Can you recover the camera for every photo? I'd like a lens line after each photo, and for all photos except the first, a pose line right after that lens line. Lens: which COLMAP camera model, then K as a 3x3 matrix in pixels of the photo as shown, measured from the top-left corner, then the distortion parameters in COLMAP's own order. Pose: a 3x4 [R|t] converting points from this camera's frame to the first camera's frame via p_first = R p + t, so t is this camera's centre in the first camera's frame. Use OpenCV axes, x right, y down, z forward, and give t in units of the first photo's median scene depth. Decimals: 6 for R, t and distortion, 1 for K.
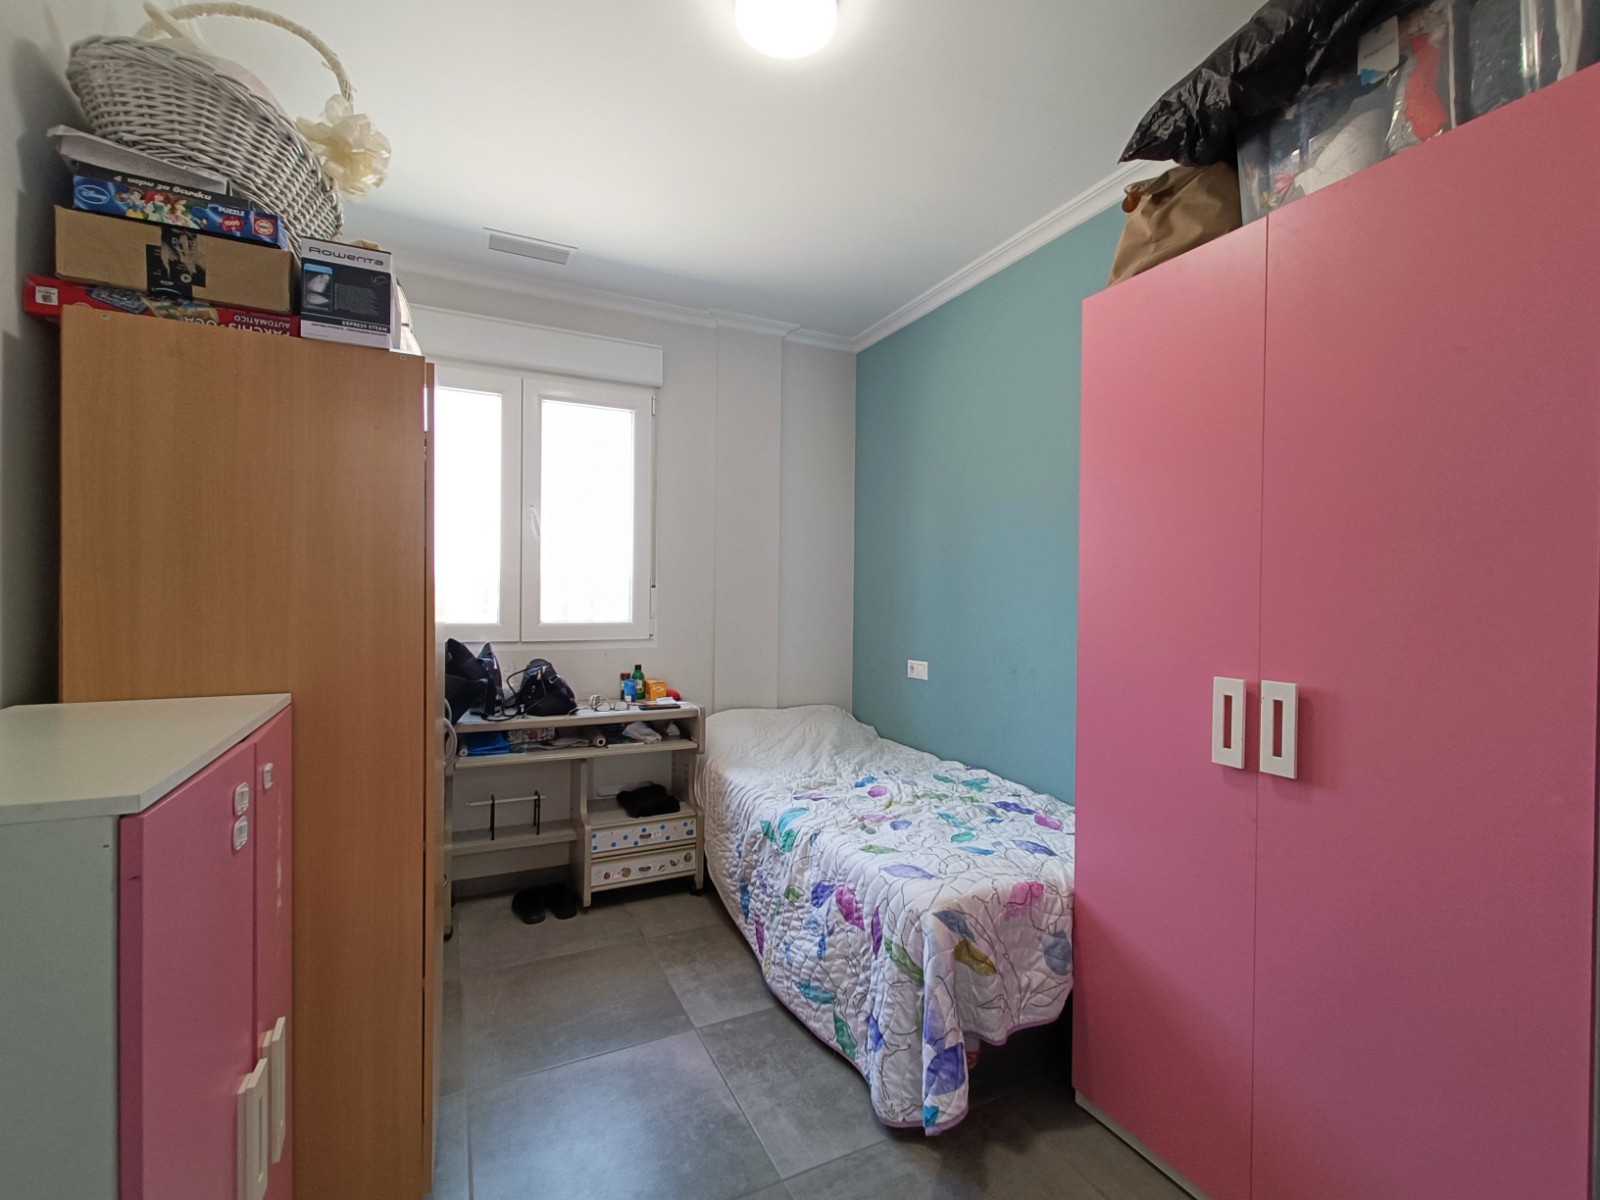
lens RADIAL K [[720.1, 0, 801.8], [0, 720.1, 602.4], [0, 0, 1]] dist [0.005126, -0.002393]
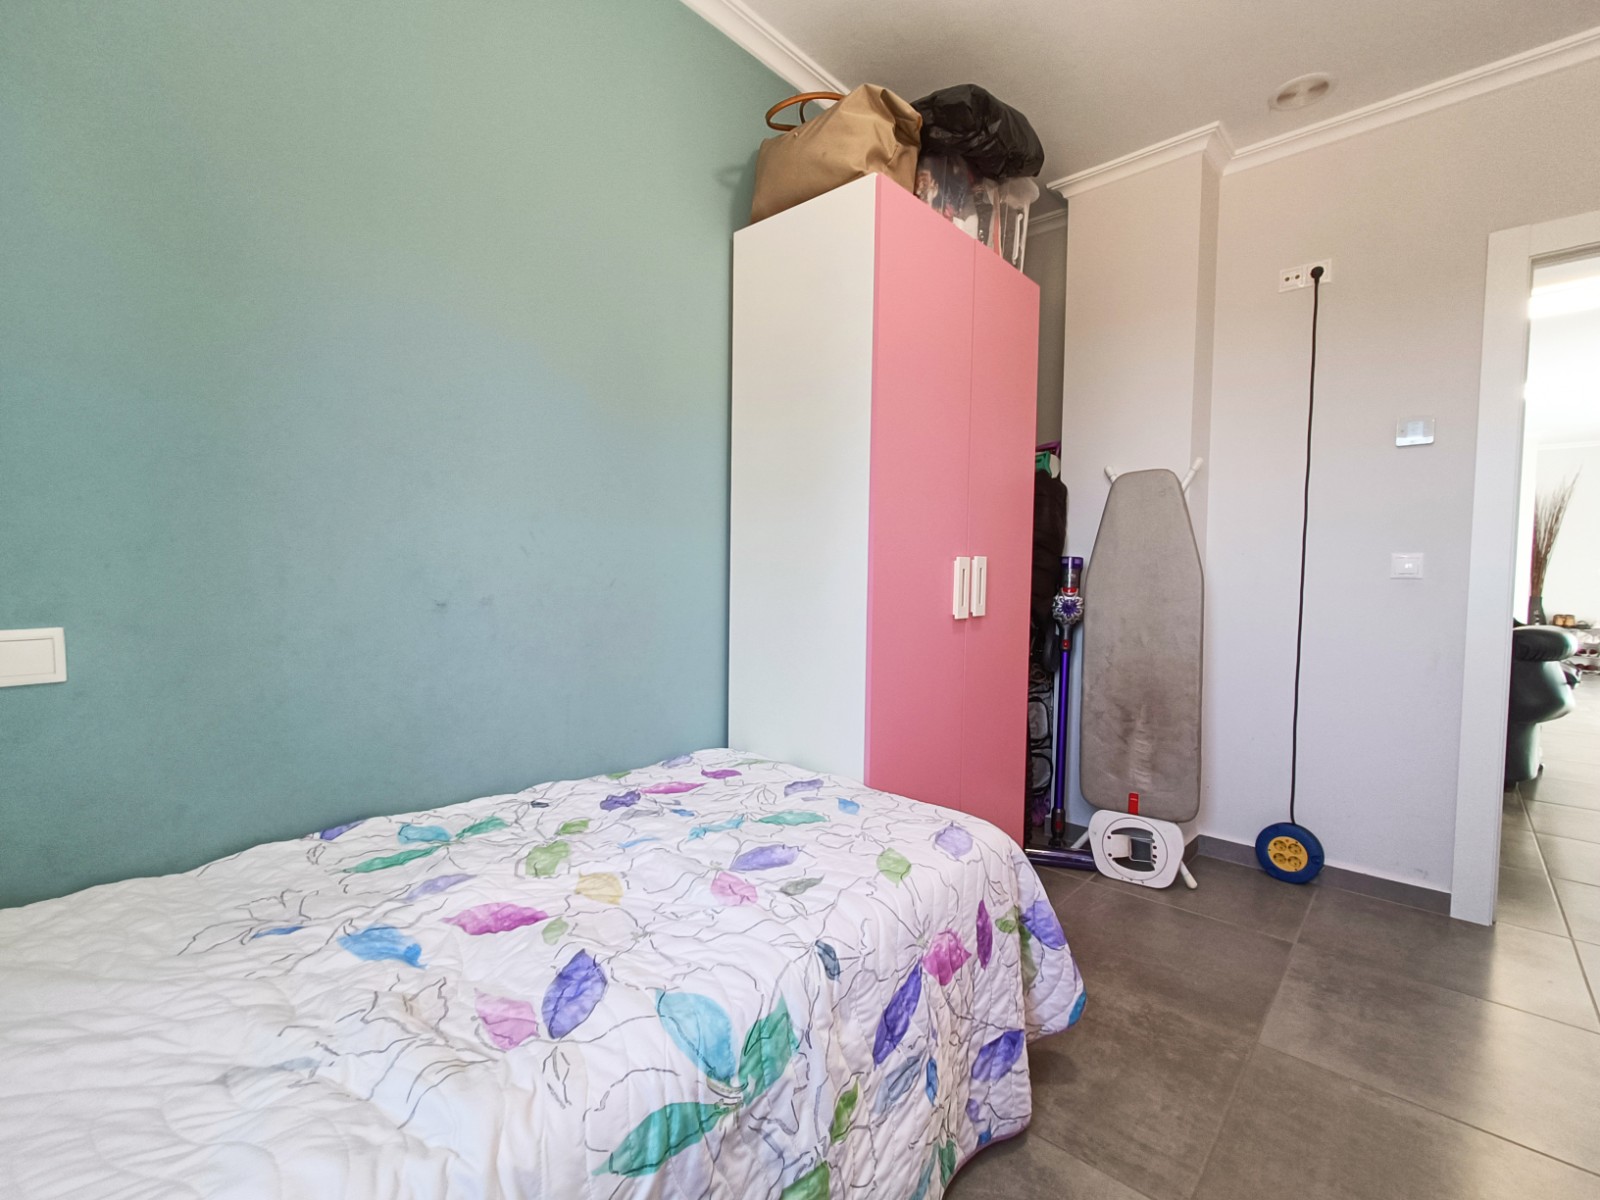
lens RADIAL K [[720.1, 0, 799.3], [0, 720.1, 601.7], [0, 0, 1]] dist [0.005126, -0.002393]
pose [[-0.379718, -0.057210, 0.923332, -0.374913], [-0.008571, 0.998261, 0.058328, 0.070113], [-0.925062, 0.014234, -0.379548, 1.151029]]
